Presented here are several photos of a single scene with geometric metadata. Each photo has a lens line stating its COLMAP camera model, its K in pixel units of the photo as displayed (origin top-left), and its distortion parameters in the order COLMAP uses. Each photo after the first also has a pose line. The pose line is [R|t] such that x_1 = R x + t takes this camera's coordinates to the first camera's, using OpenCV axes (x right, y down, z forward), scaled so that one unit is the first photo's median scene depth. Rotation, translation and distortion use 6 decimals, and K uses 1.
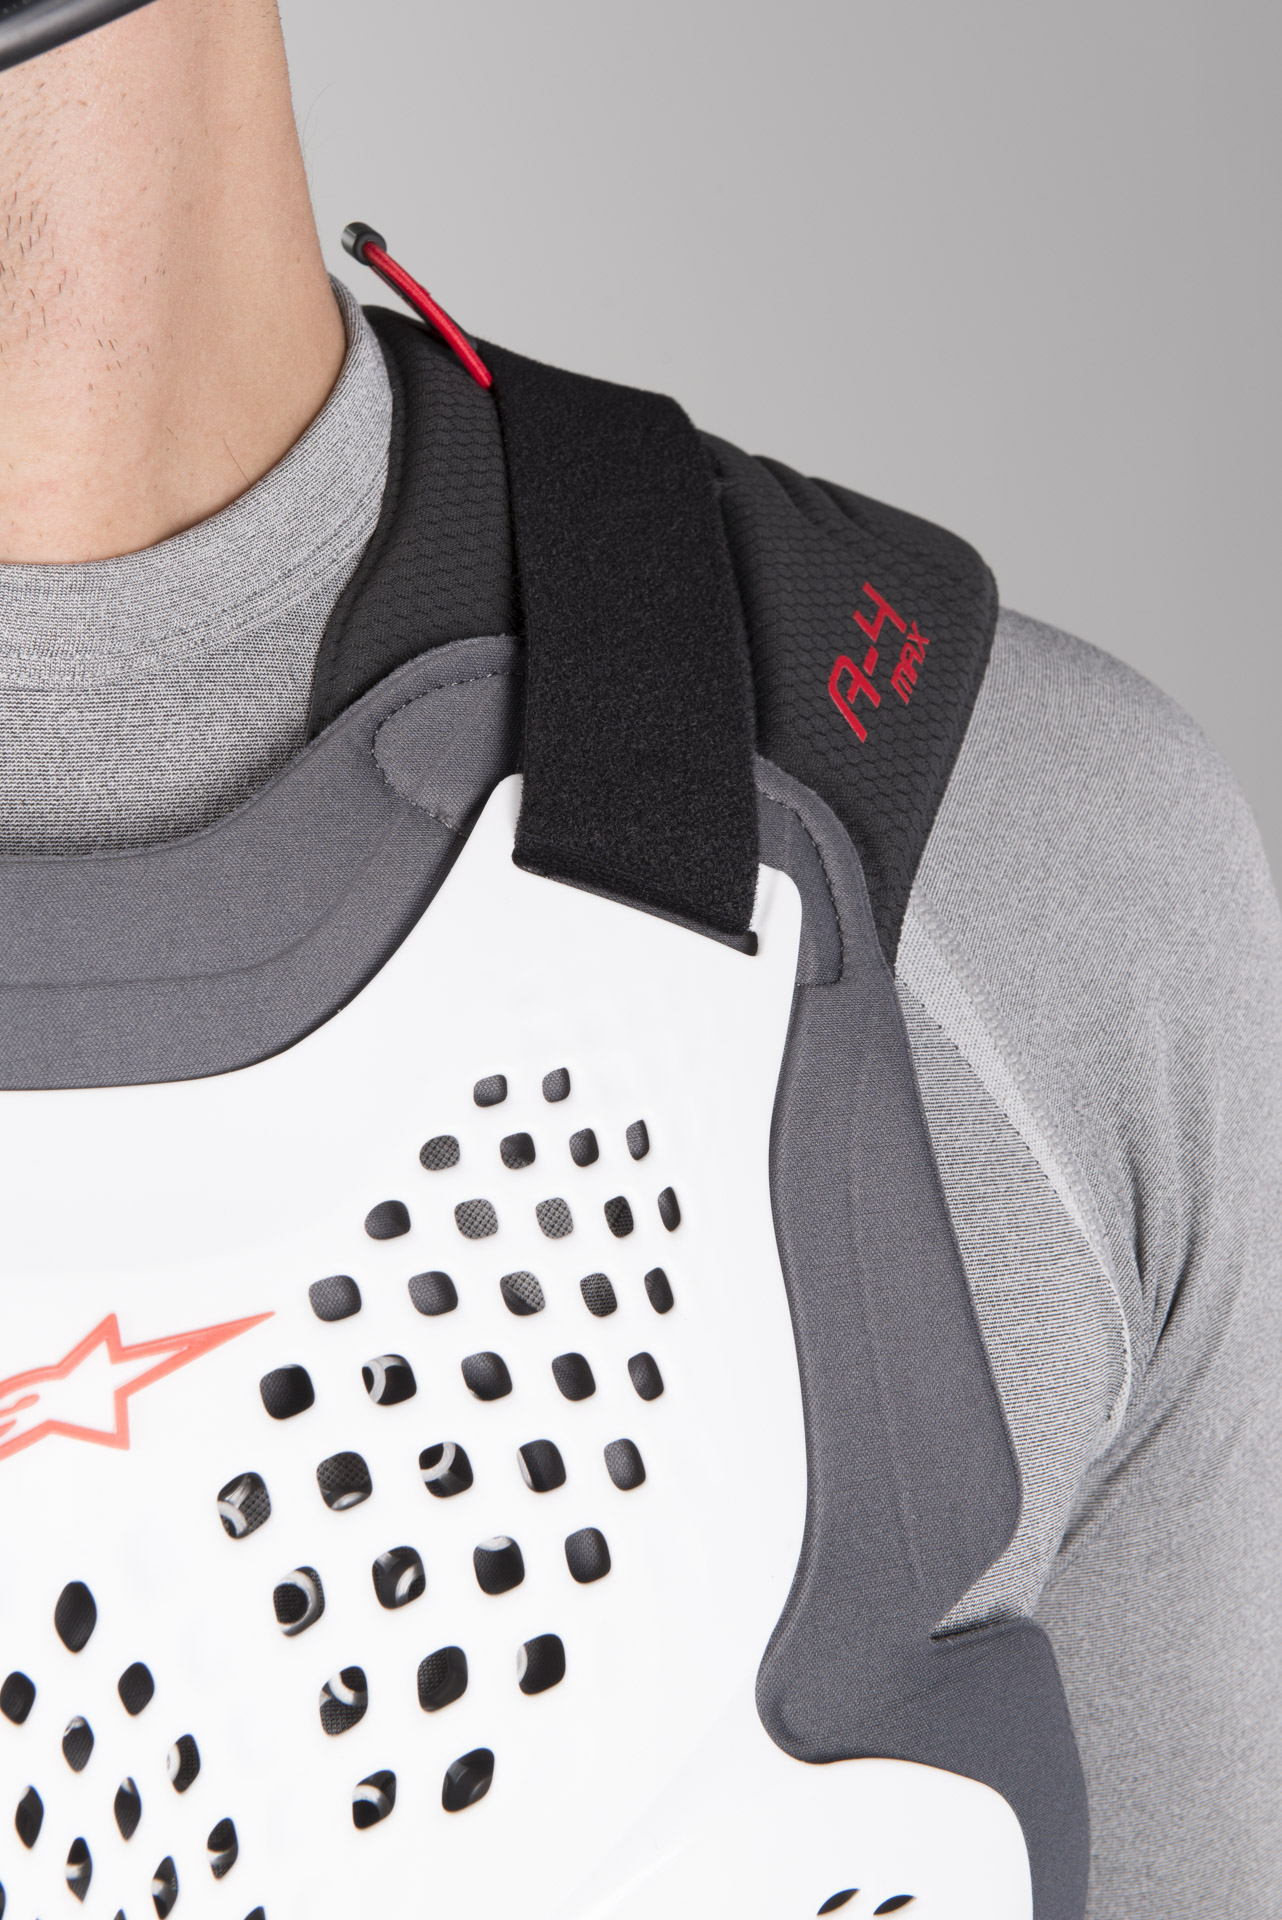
lens RADIAL K [[5435.0, 0, 640.8], [0, 5435.0, 958.7], [0, 0, 1]] dist [0.130363, 0.000000]
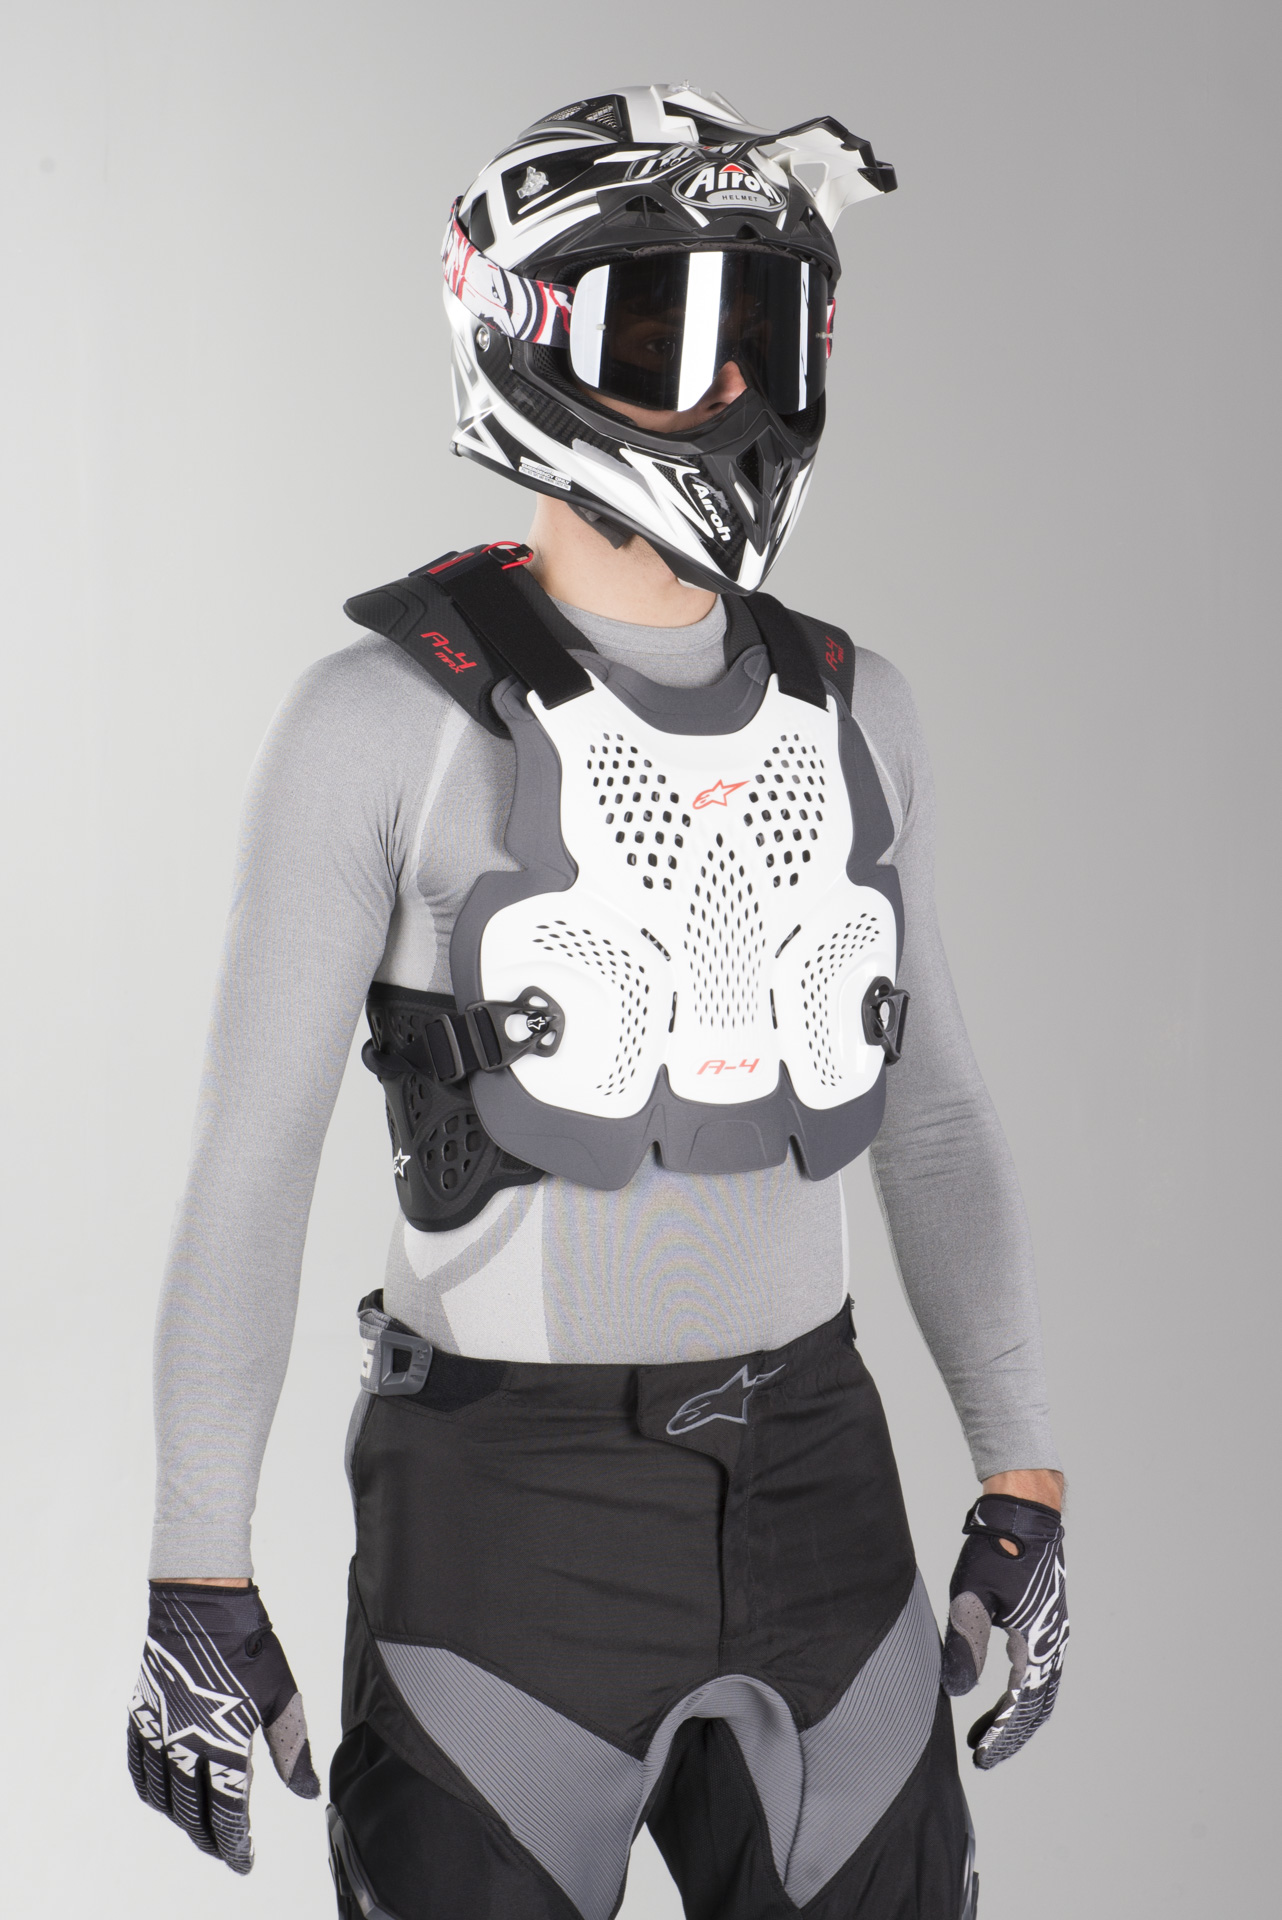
lens RADIAL K [[5435.0, 0, 641.0], [0, 5435.0, 947.8], [0, 0, 1]] dist [0.130363, 0.000000]
pose [[0.981791, -0.029514, 0.187660, -1.035320], [0.042500, 0.996943, -0.065556, 0.507867], [-0.185151, 0.072338, 0.980044, -3.542015]]
